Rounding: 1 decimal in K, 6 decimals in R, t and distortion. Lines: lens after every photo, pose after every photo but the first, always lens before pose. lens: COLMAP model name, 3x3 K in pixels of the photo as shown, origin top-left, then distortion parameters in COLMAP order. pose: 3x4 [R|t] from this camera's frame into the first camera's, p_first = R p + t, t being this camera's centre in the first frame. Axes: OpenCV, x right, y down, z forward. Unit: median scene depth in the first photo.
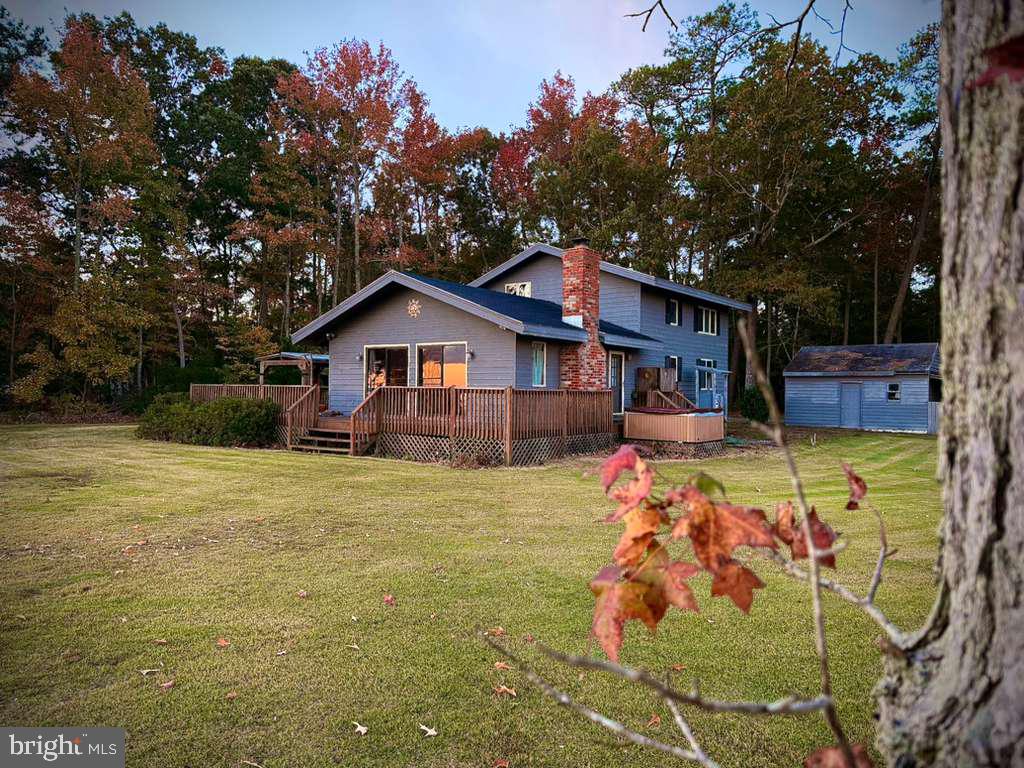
lens RADIAL K [[744.0, 0, 511.6], [0, 744.0, 383.6], [0, 0, 1]] dist [0.062219, -0.076671]
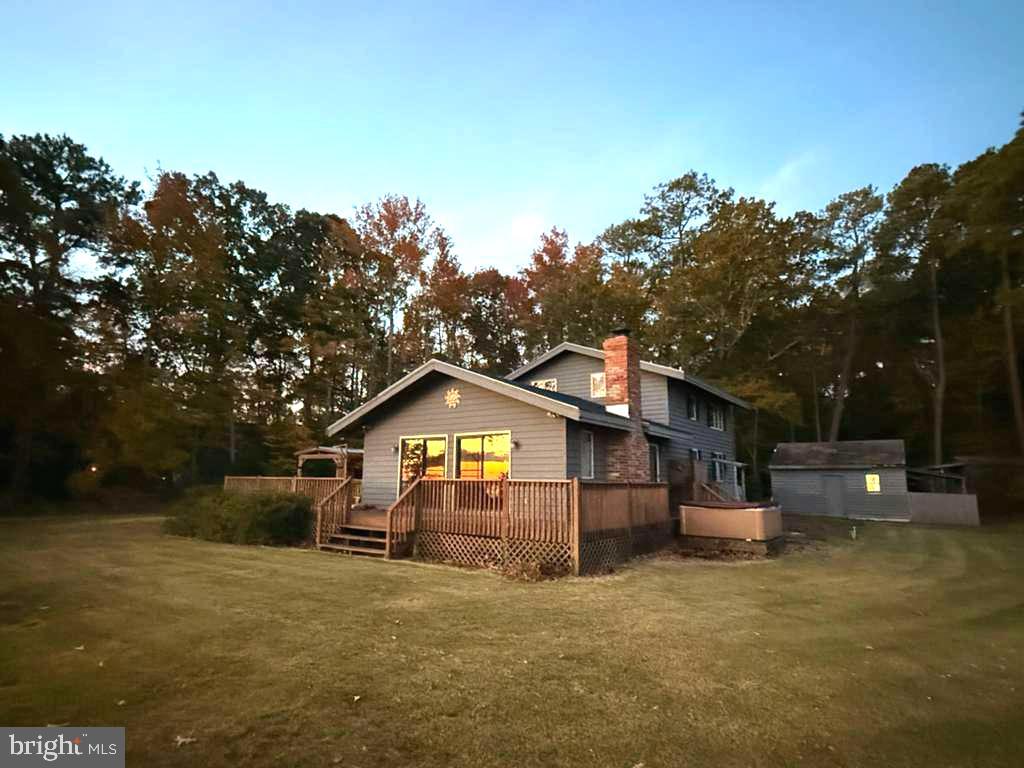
lens RADIAL K [[552.8, 0, 512.8], [0, 552.8, 382.5], [0, 0, 1]] dist [0.001730, -0.000633]
pose [[0.999615, 0.003704, 0.027508, -0.038816], [0.000966, 0.985809, -0.167870, 0.000691], [-0.027739, 0.167831, 0.985425, 0.145788]]
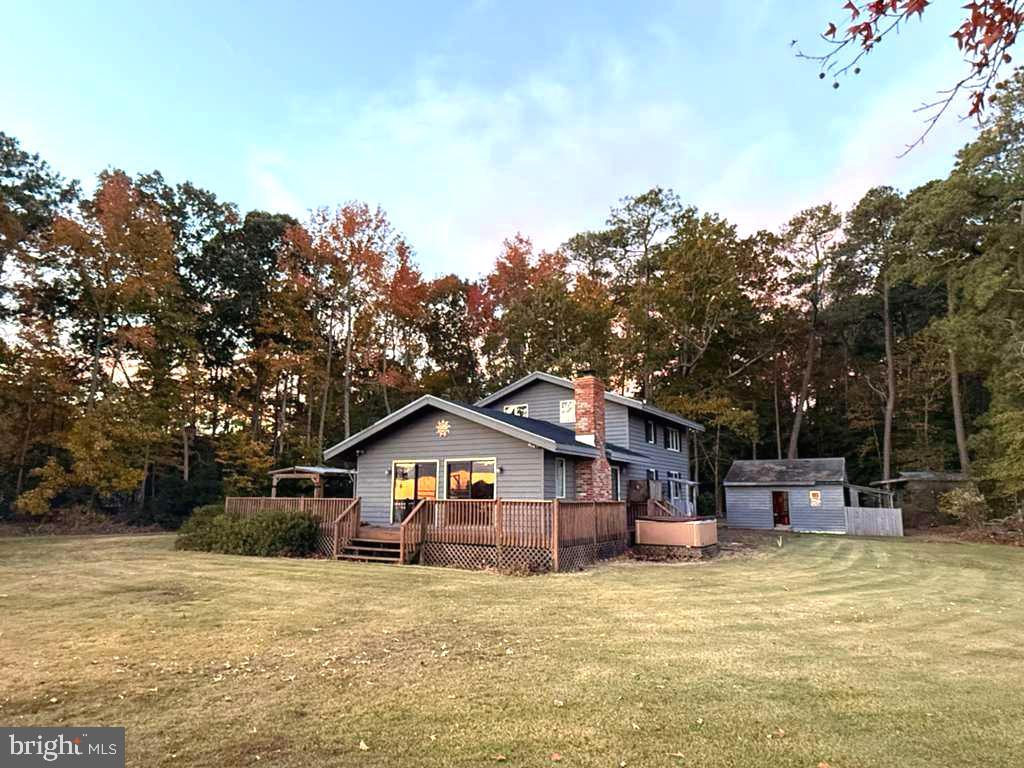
lens RADIAL K [[650.4, 0, 512.4], [0, 650.4, 384.9], [0, 0, 1]] dist [-0.001257, -0.000907]
pose [[0.993330, 0.013118, 0.114560, -0.075443], [0.005379, 0.987155, -0.159676, -0.004170], [-0.115183, 0.159227, 0.980500, 0.006539]]
